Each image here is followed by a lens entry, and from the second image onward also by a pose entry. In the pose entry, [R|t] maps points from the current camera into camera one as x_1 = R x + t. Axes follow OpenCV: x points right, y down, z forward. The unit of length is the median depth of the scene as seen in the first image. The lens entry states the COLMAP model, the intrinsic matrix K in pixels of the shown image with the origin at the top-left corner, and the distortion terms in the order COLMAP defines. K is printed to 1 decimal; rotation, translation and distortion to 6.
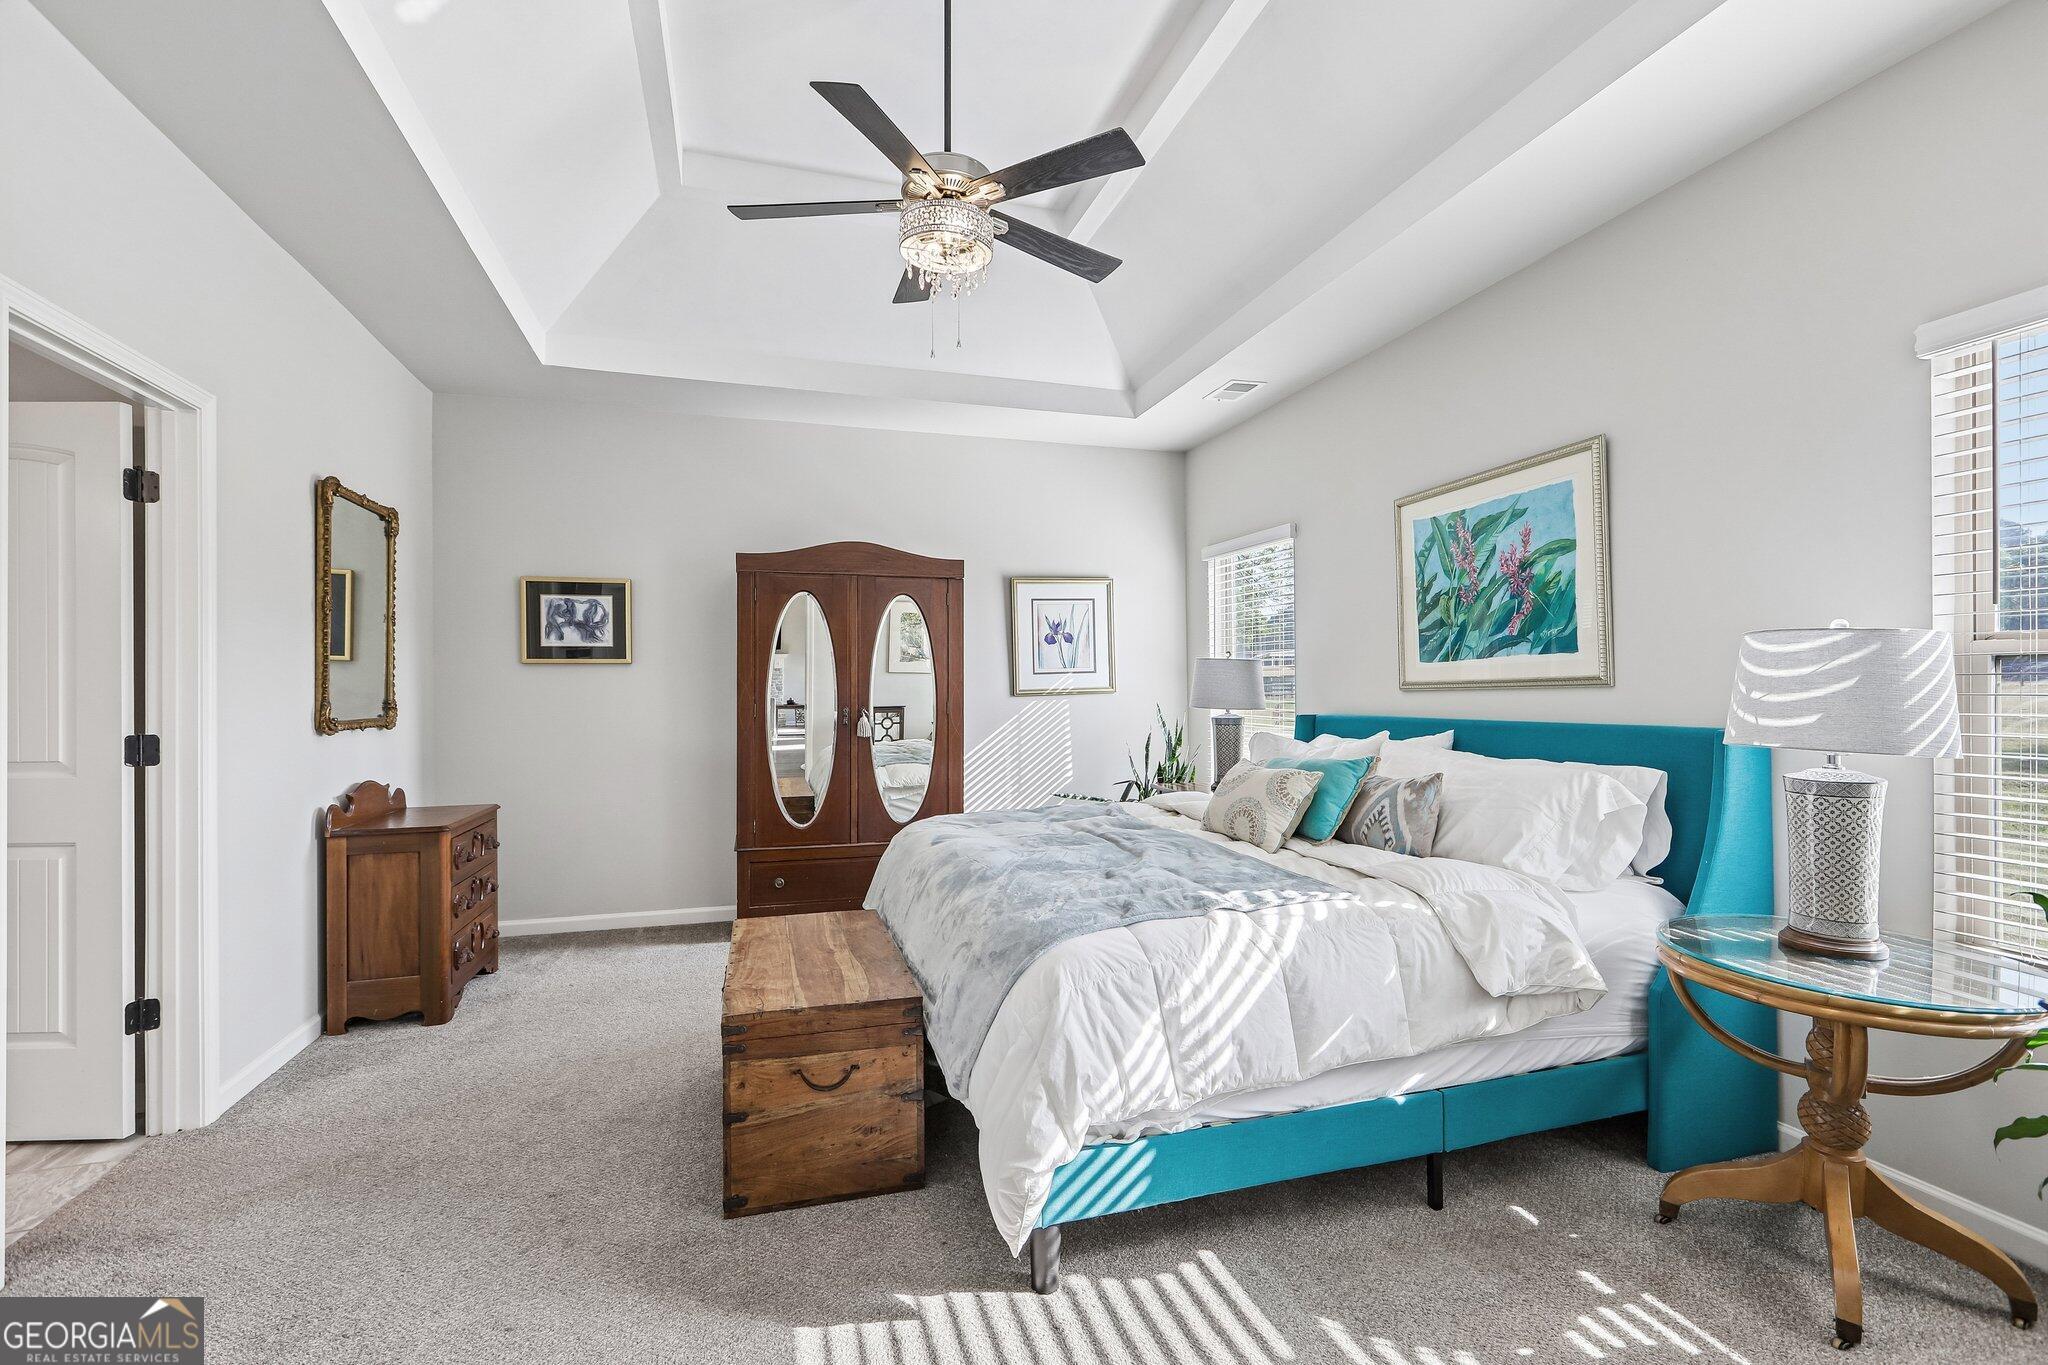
lens RADIAL K [[911.6, 0, 1027.2], [0, 911.6, 684.6], [0, 0, 1]] dist [-0.000530, 0.000978]
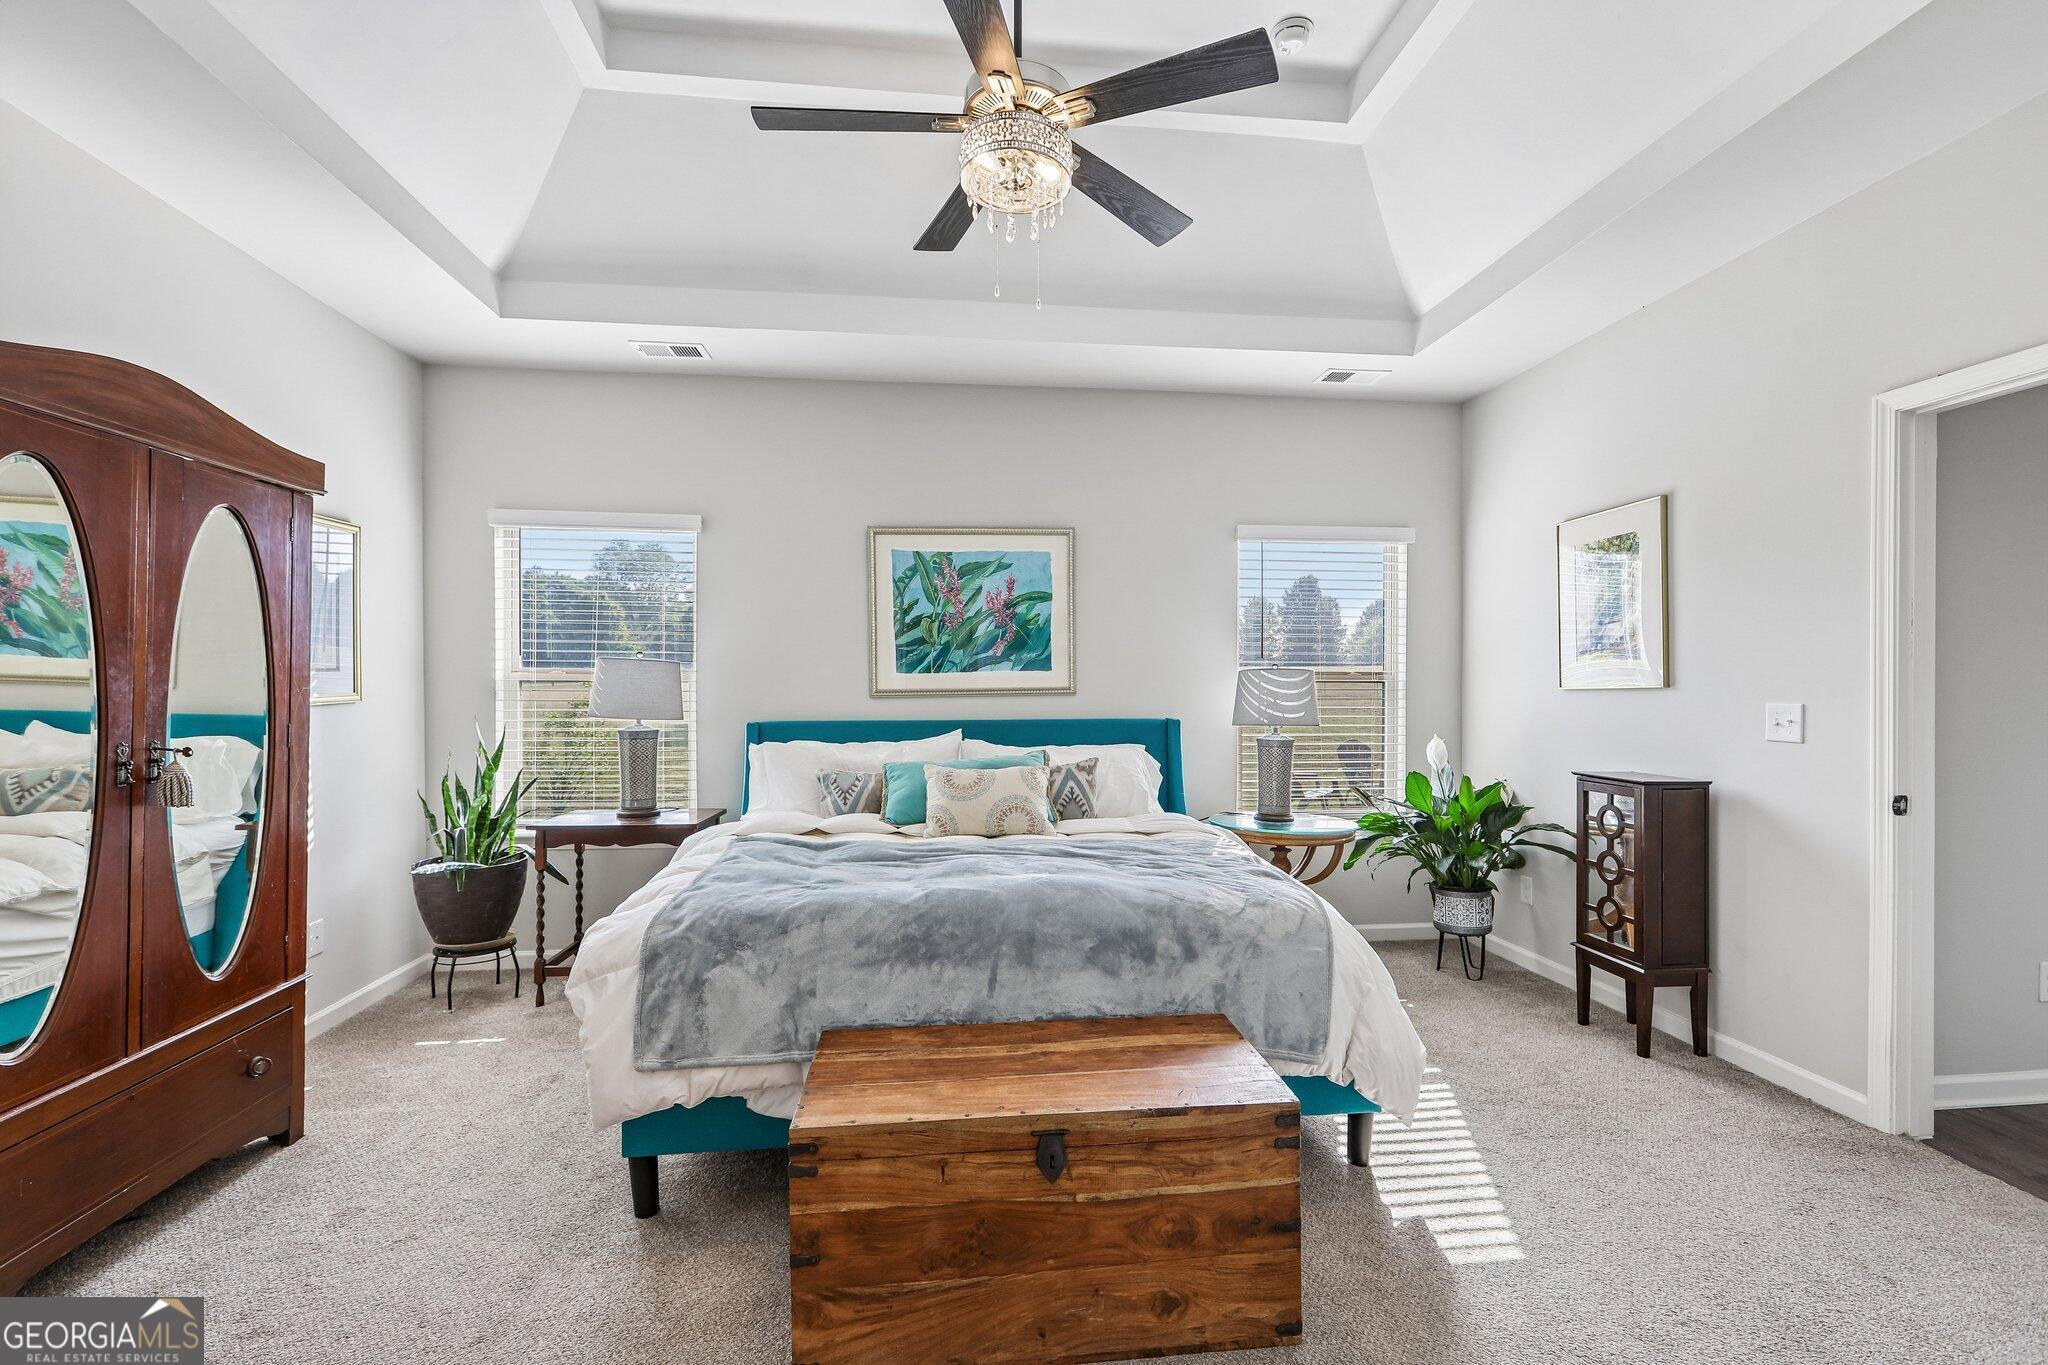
lens RADIAL K [[911.6, 0, 1023.6], [0, 911.6, 688.1], [0, 0, 1]] dist [-0.000530, 0.000978]
pose [[0.184817, 0.002865, 0.982769, -0.741373], [-0.006088, 0.999980, -0.001770, -0.004259], [-0.982754, -0.005656, 0.184831, 0.682097]]
